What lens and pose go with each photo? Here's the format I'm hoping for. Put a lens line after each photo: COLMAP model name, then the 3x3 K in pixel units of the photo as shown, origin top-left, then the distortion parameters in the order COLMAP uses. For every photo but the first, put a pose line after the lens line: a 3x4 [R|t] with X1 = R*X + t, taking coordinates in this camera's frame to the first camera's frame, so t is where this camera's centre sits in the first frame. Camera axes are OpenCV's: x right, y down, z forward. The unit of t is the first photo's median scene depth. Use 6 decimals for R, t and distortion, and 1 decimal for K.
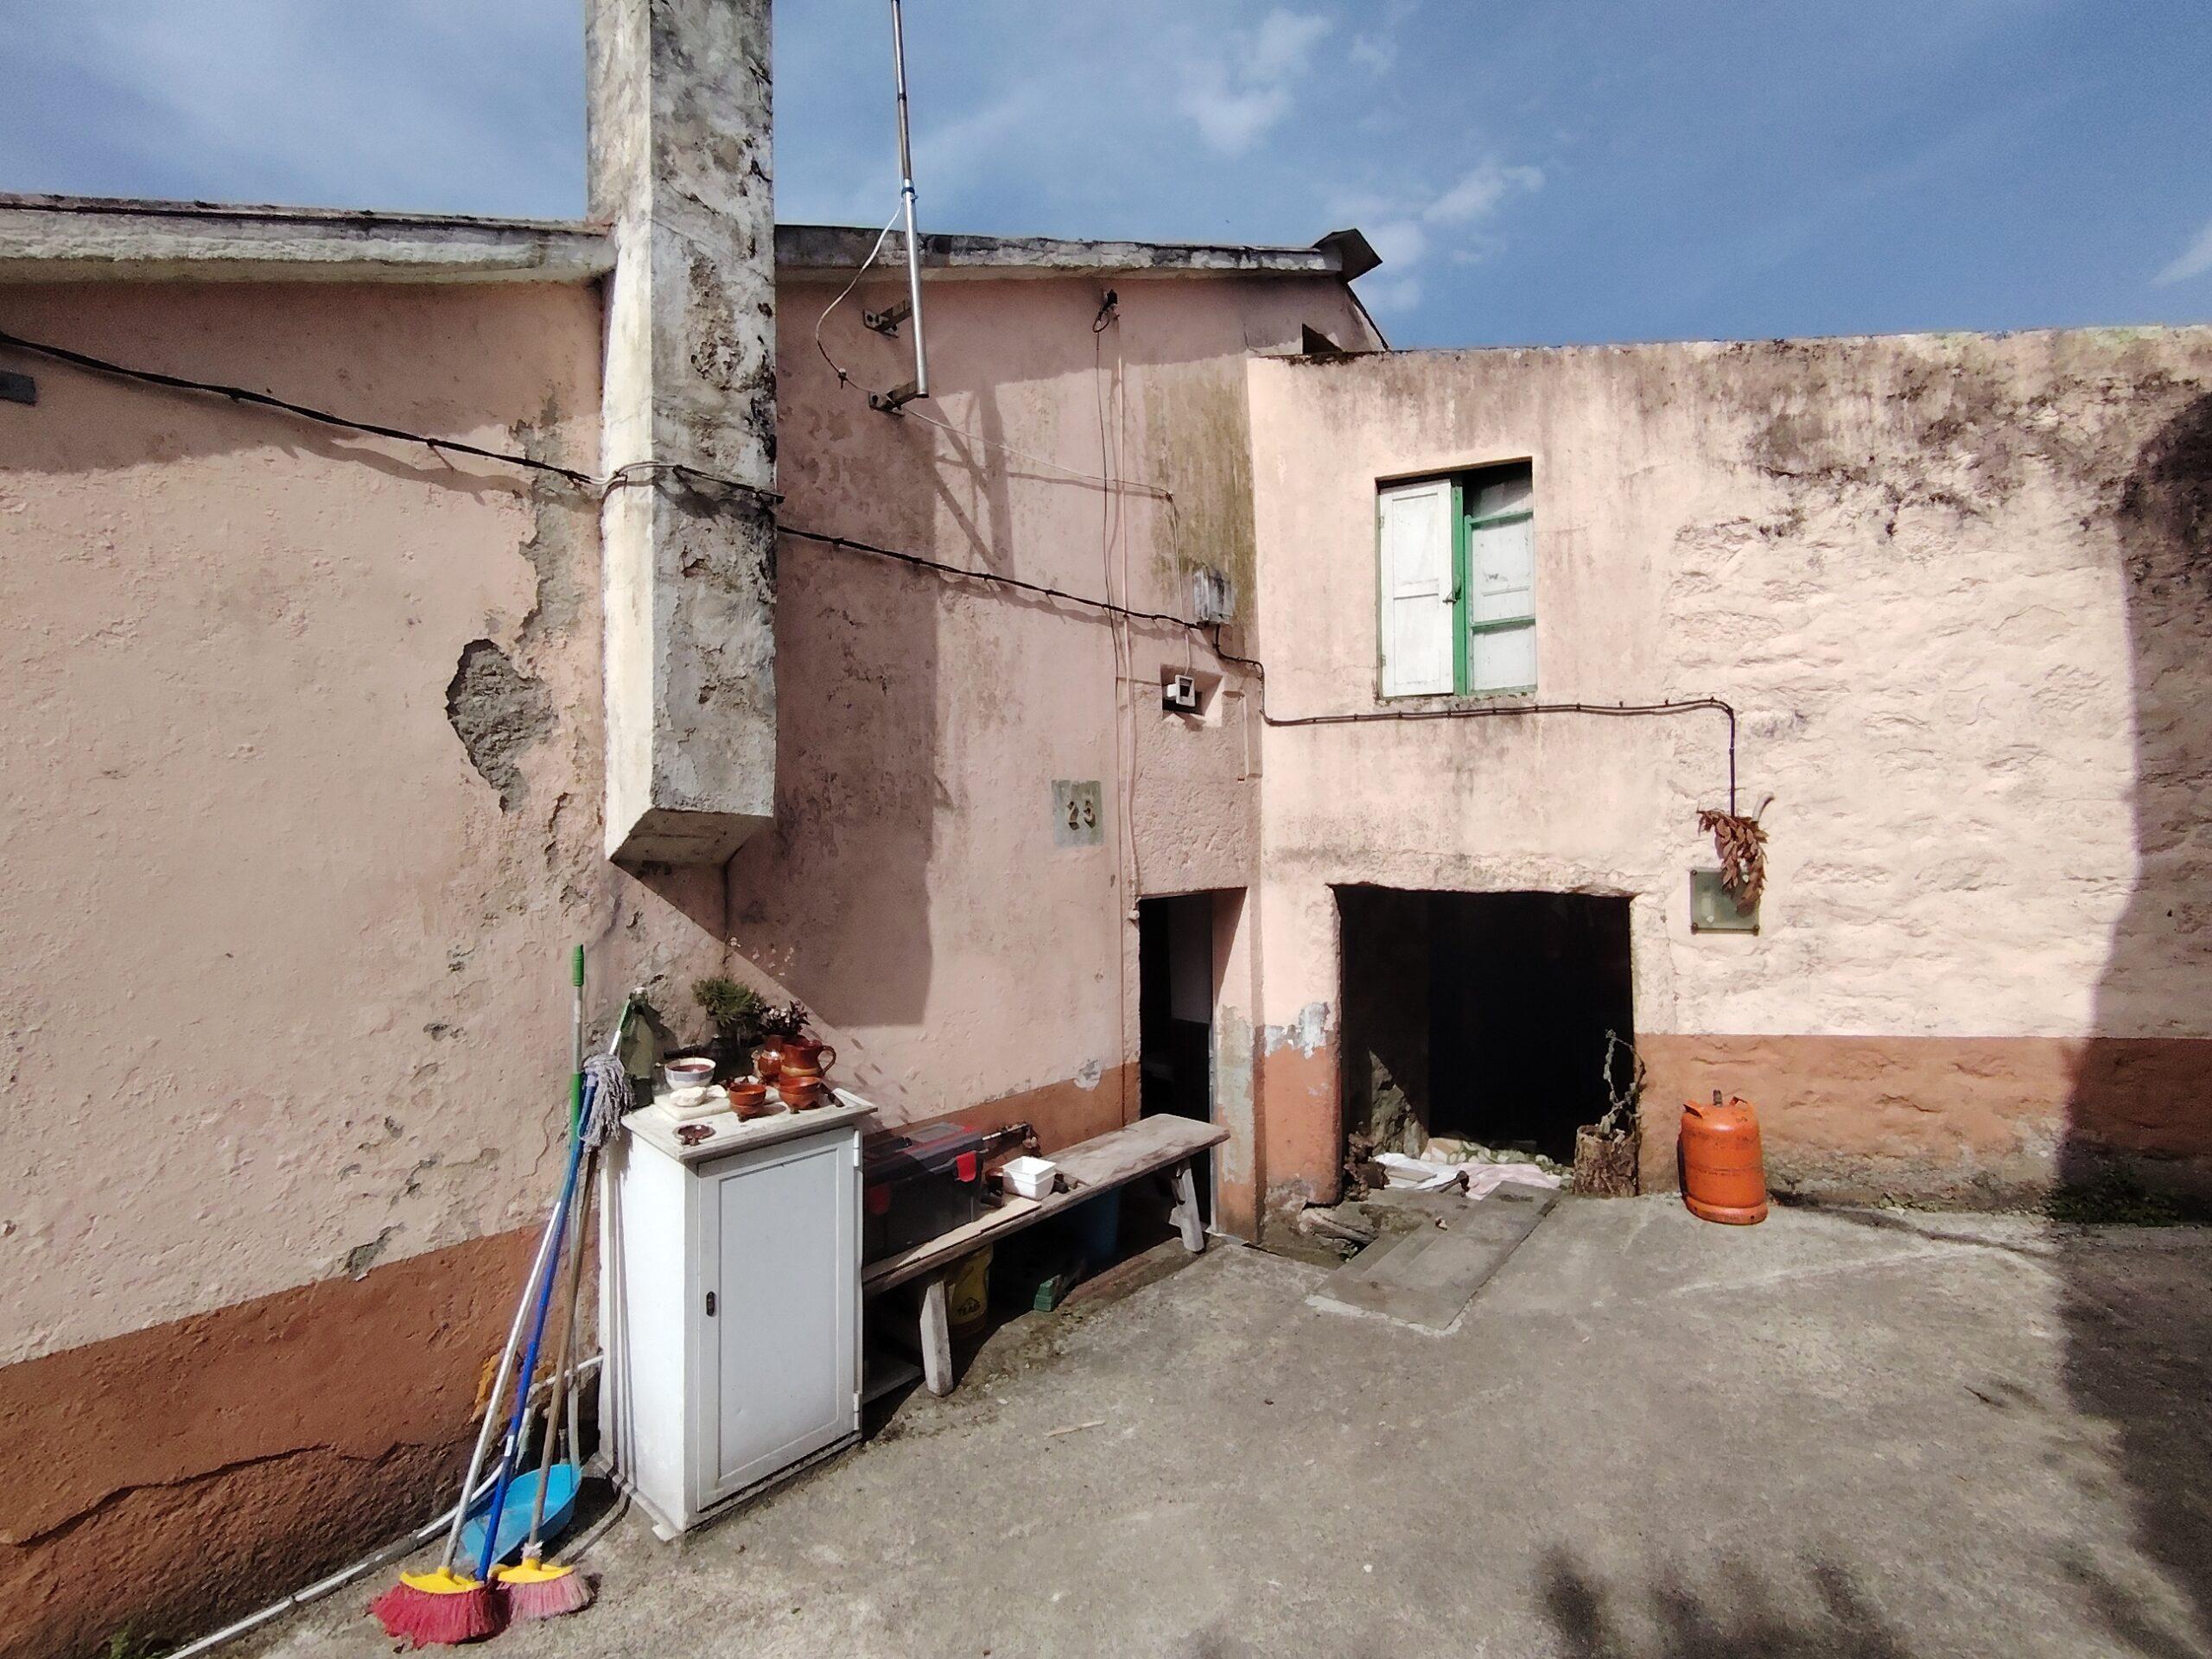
lens RADIAL K [[1117.4, 0, 1108.5], [0, 1117.4, 830.1], [0, 0, 1]] dist [0.000662, -0.000936]
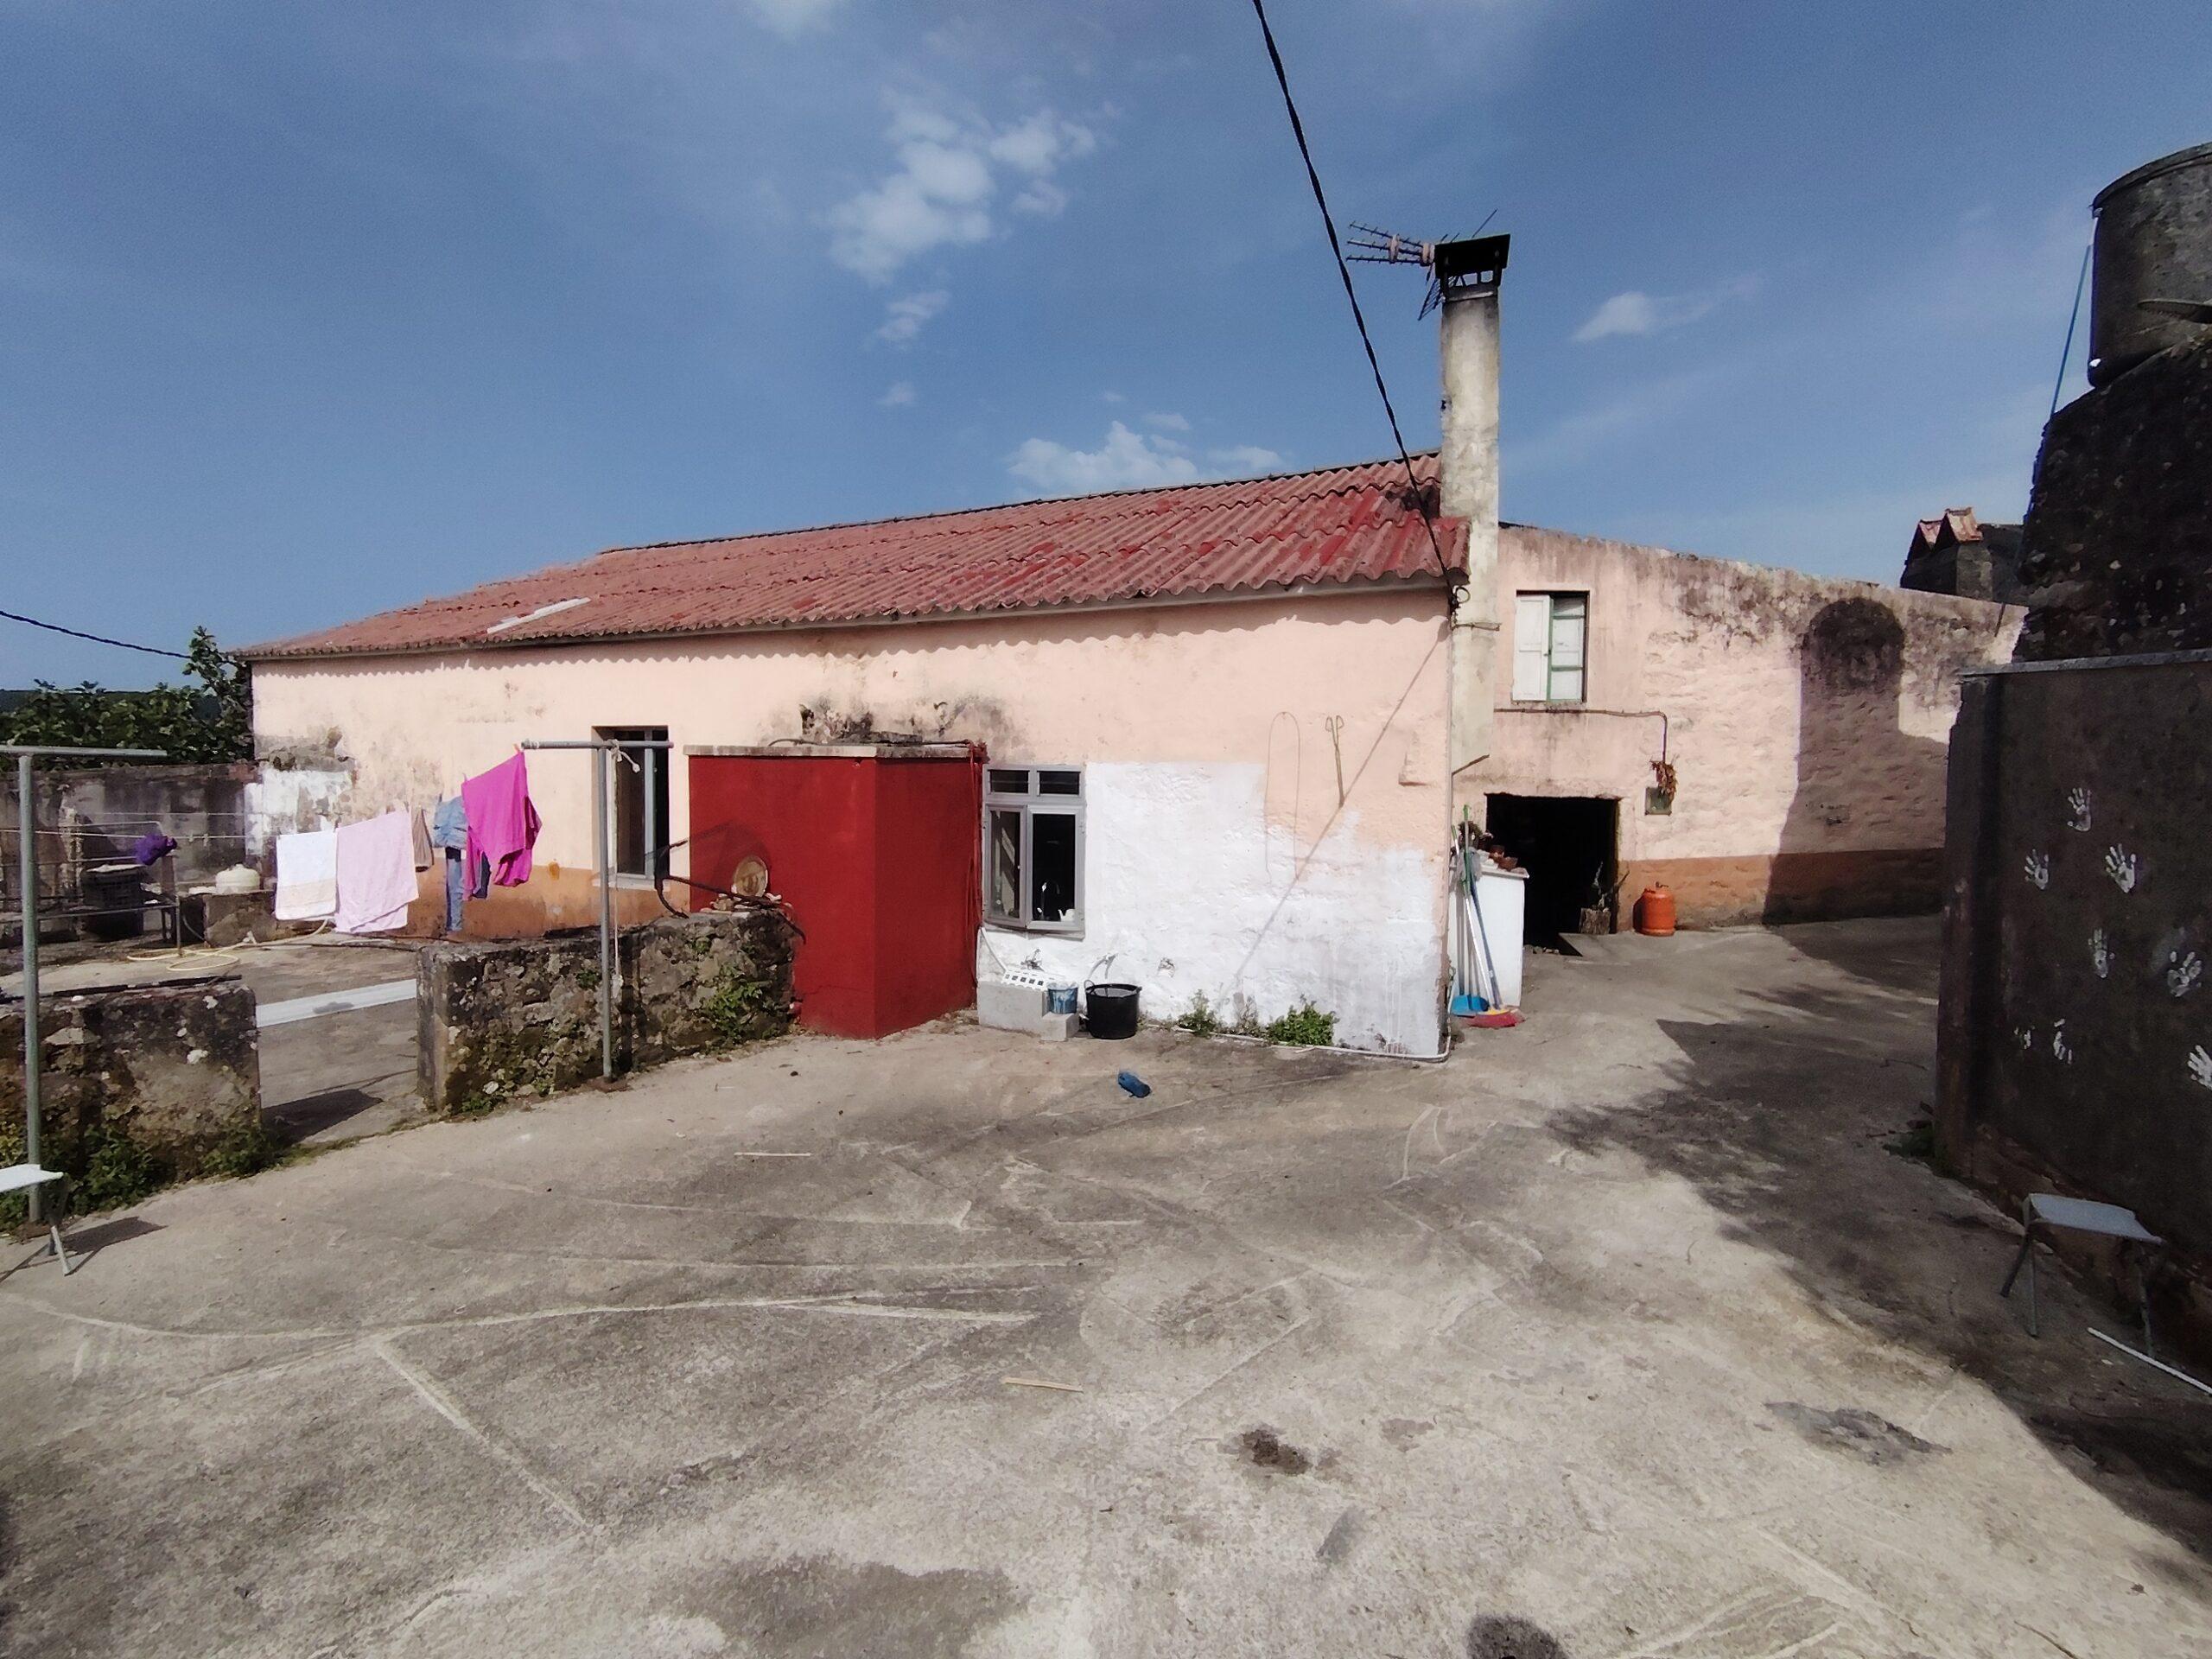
lens RADIAL K [[1117.4, 0, 1101.2], [0, 1117.4, 830.2], [0, 0, 1]] dist [0.000662, -0.000936]
pose [[0.909104, -0.011601, 0.416408, -1.468822], [-0.020100, 0.997226, 0.071664, -0.017841], [-0.416084, -0.073520, 0.906349, -0.612164]]
